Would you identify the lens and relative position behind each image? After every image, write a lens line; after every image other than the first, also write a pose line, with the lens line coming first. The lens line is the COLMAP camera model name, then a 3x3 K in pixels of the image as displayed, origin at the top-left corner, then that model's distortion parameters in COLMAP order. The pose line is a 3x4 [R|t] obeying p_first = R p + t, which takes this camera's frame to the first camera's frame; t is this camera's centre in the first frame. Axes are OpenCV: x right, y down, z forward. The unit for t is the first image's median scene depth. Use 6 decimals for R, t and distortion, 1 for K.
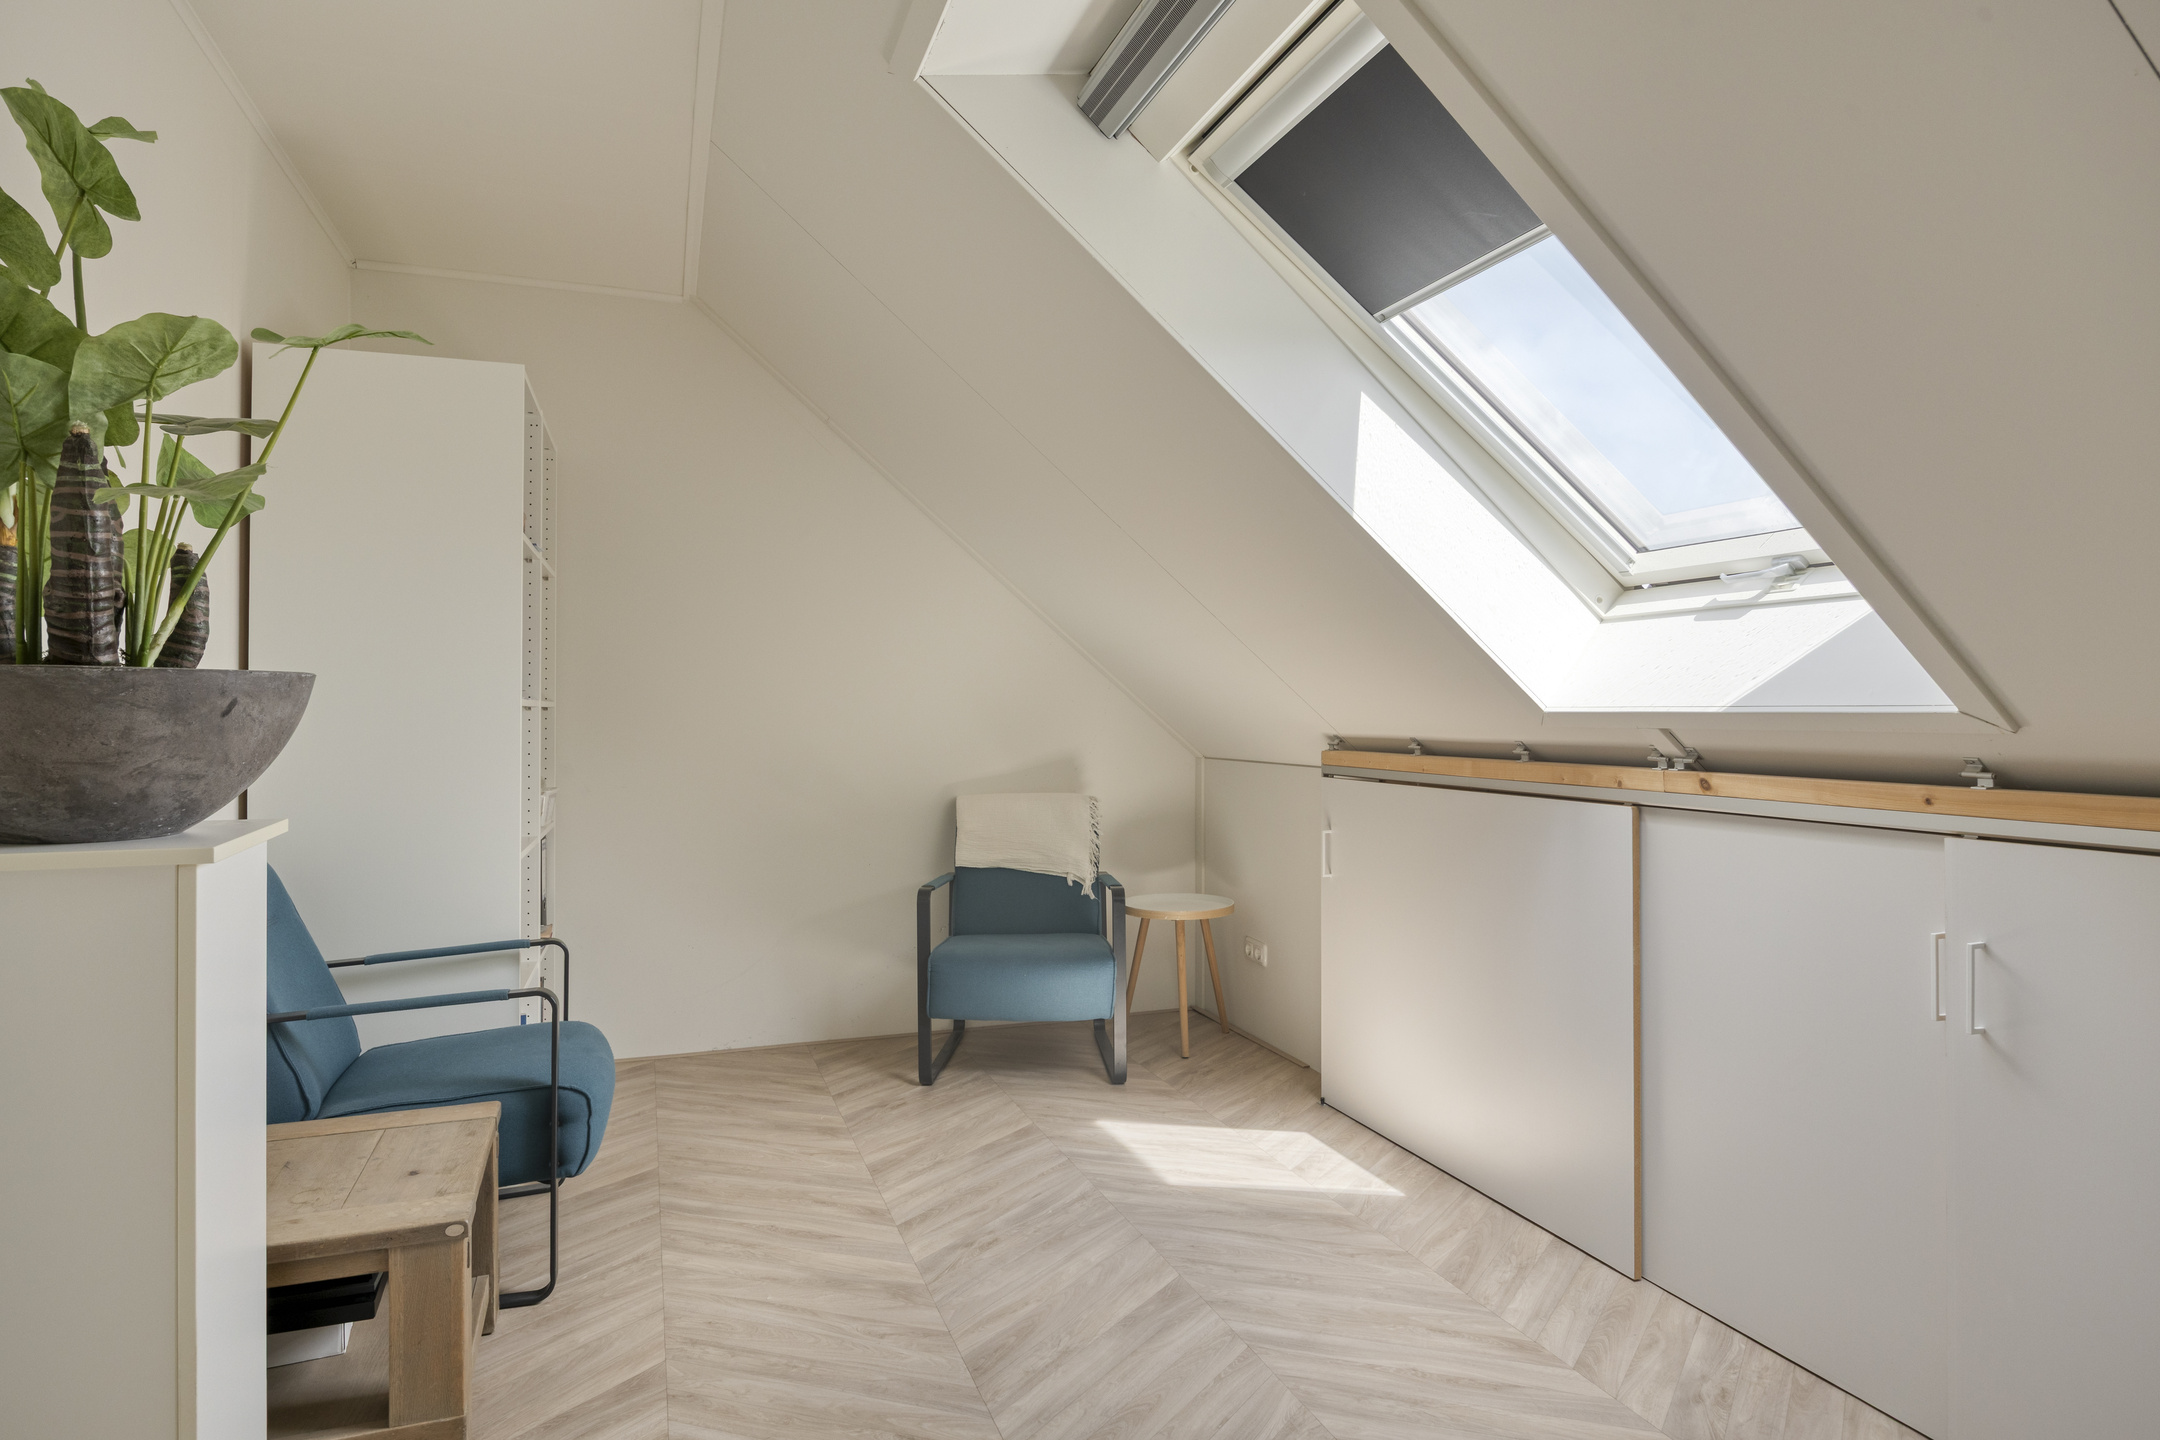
lens RADIAL K [[1265.3, 0, 1078.1], [0, 1265.3, 711.6], [0, 0, 1]] dist [-0.000284, -0.000051]
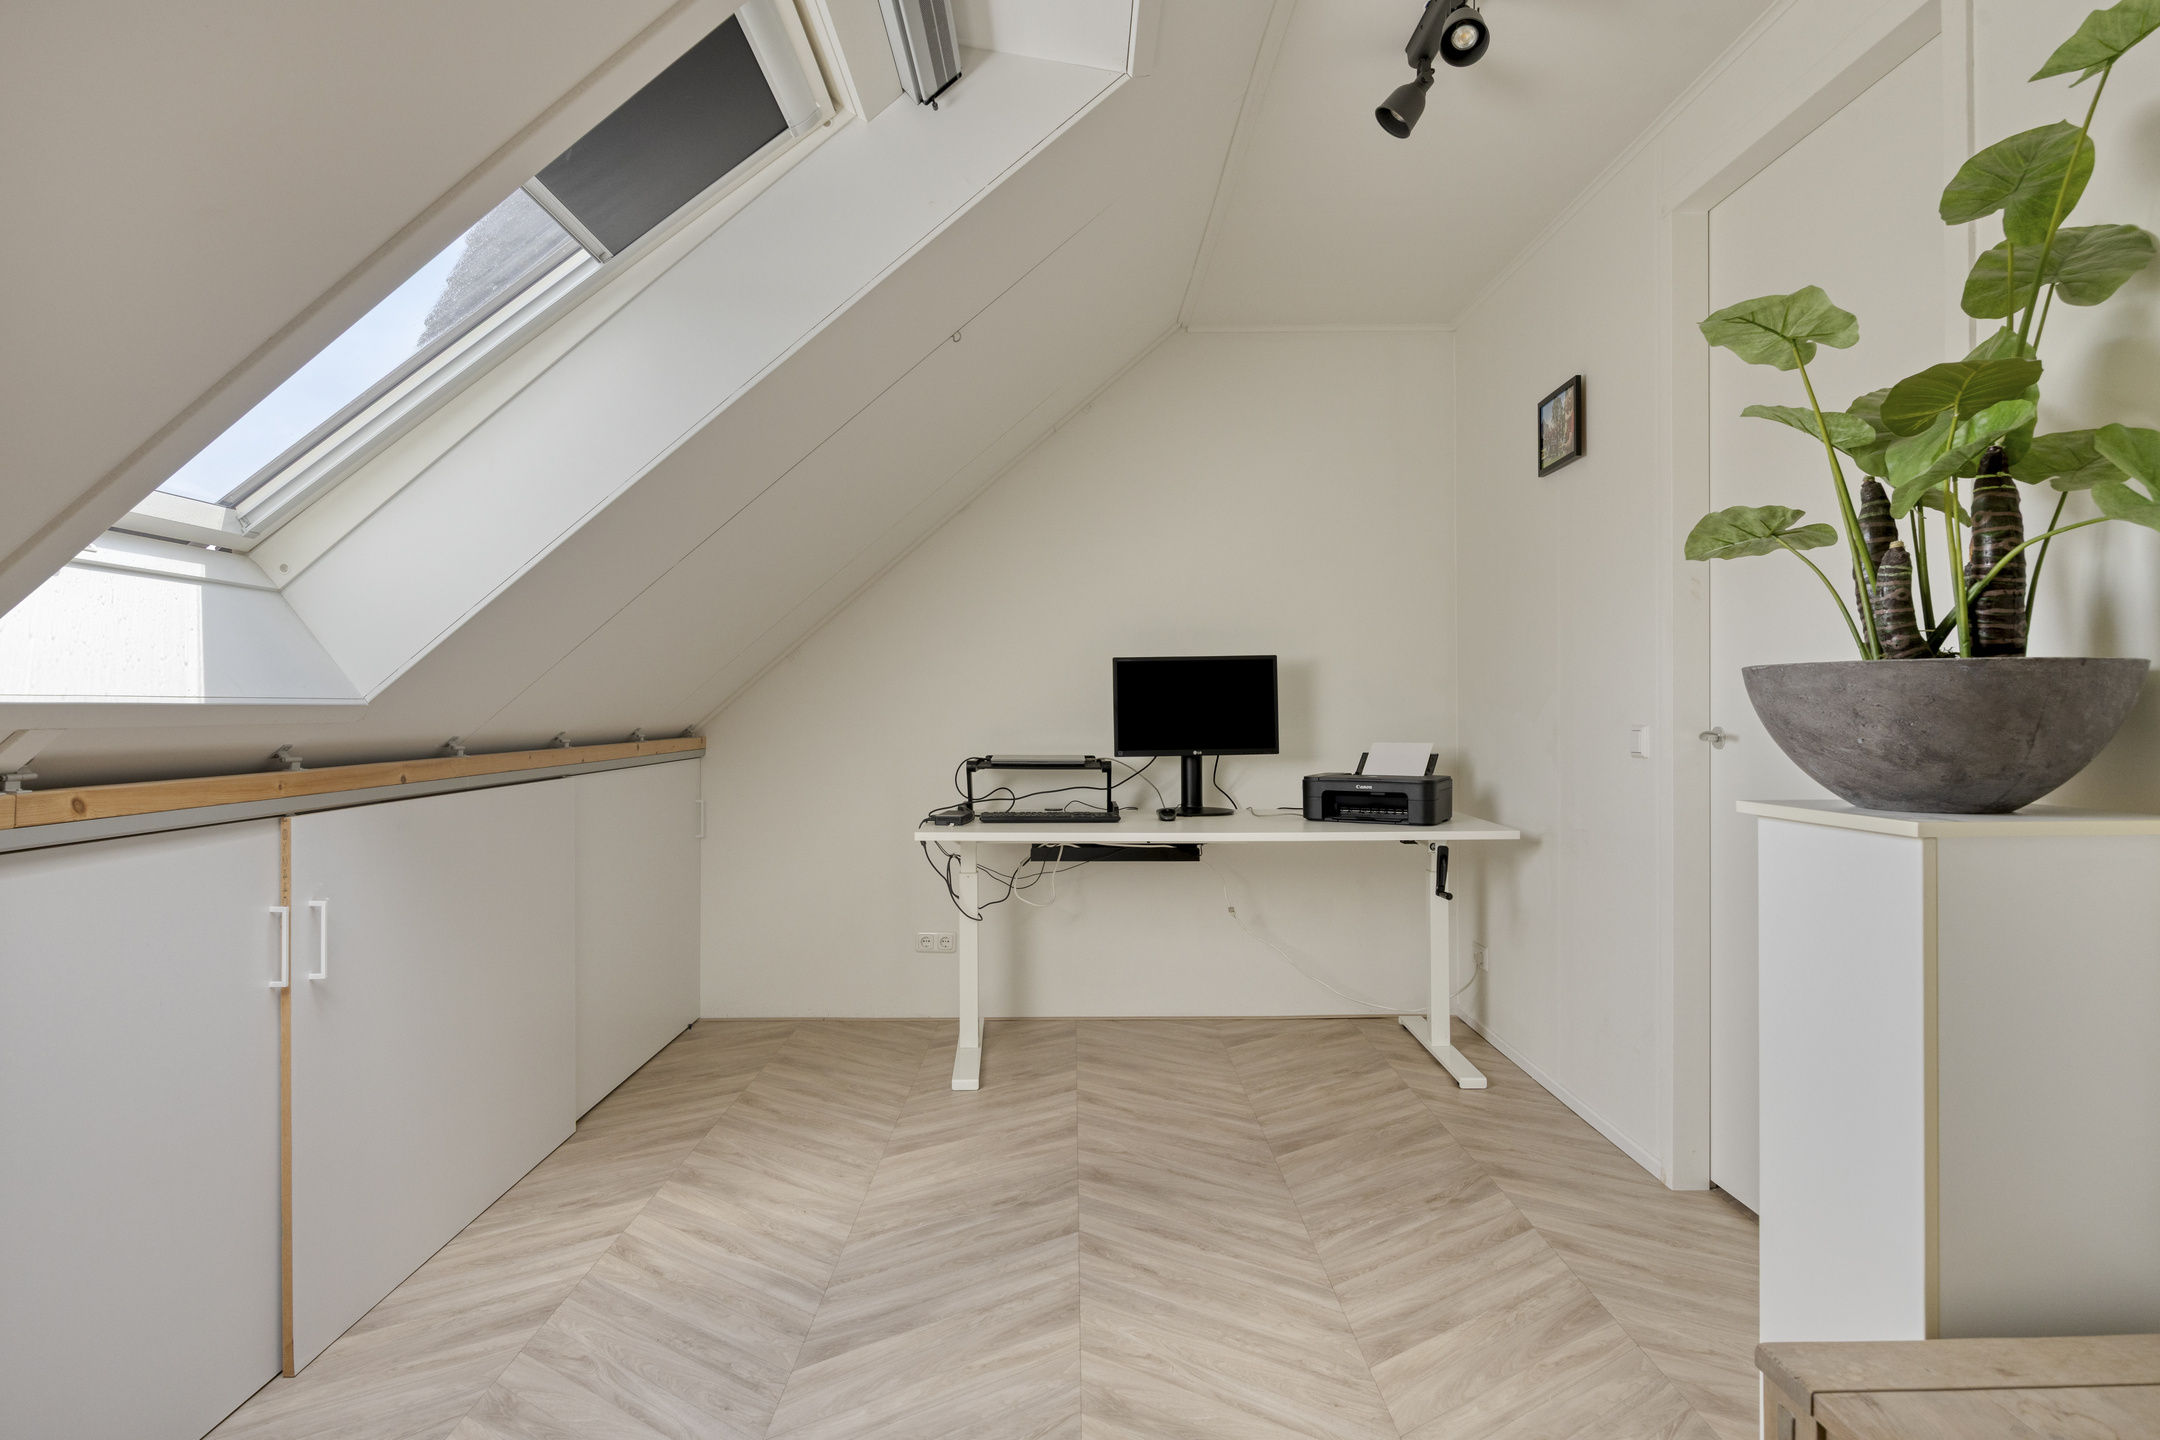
lens RADIAL K [[1265.3, 0, 1079.4], [0, 1265.3, 713.9], [0, 0, 1]] dist [-0.000284, -0.000051]
pose [[-0.946497, 0.003768, 0.322690, -0.425820], [0.006504, 0.999951, 0.007403, 0.001107], [-0.322646, 0.009105, -0.946476, 1.964105]]
